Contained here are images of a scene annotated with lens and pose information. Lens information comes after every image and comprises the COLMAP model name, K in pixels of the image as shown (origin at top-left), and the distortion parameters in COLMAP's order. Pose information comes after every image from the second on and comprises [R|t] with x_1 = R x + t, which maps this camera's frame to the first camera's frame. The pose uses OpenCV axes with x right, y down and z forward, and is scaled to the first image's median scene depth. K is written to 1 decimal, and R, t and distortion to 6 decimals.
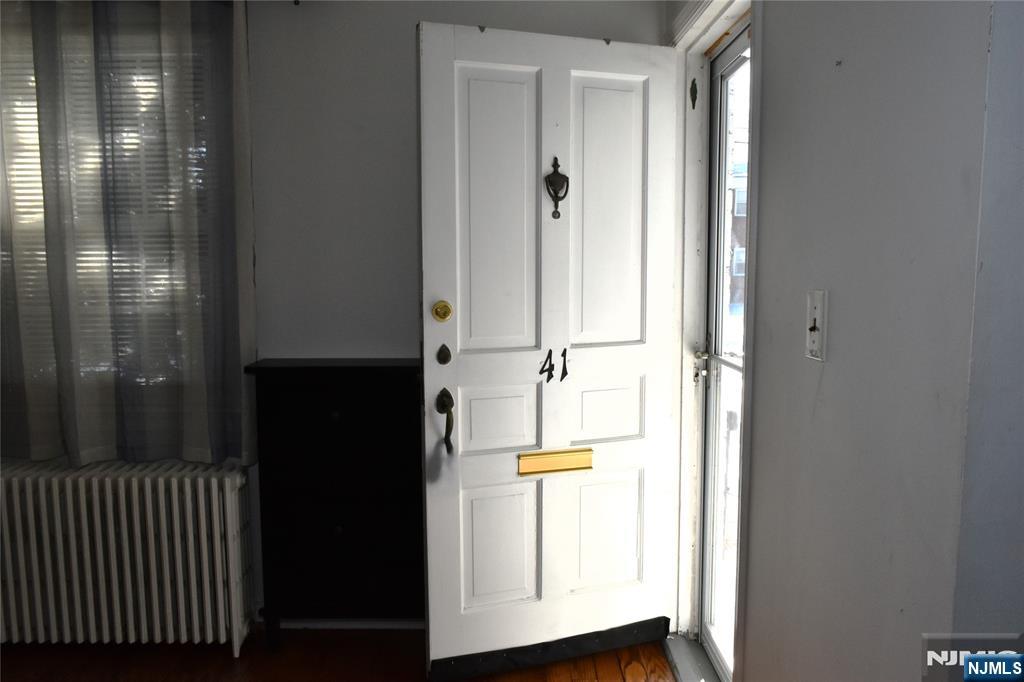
lens RADIAL K [[808.0, 0, 508.7], [0, 808.0, 341.1], [0, 0, 1]] dist [-0.010251, 0.004592]
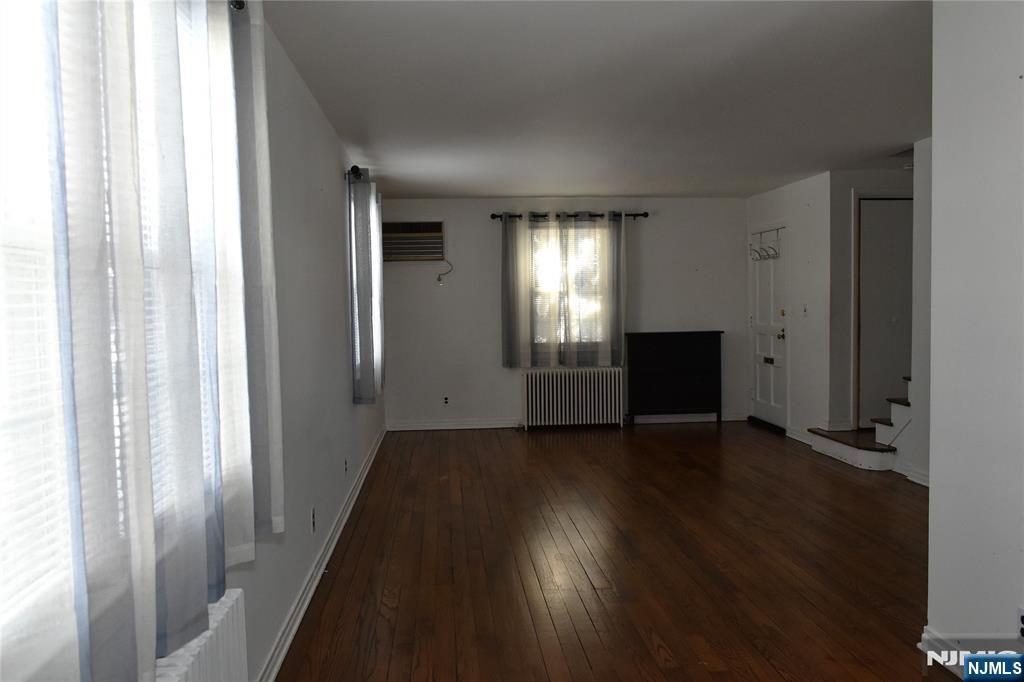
lens RADIAL K [[820.7, 0, 508.9], [0, 820.7, 342.5], [0, 0, 1]] dist [-0.008856, 0.000721]
pose [[0.996961, -0.017946, 0.075804, -1.027782], [0.021770, 0.998515, -0.049929, 0.217592], [-0.074796, 0.051427, 0.995872, -2.172091]]
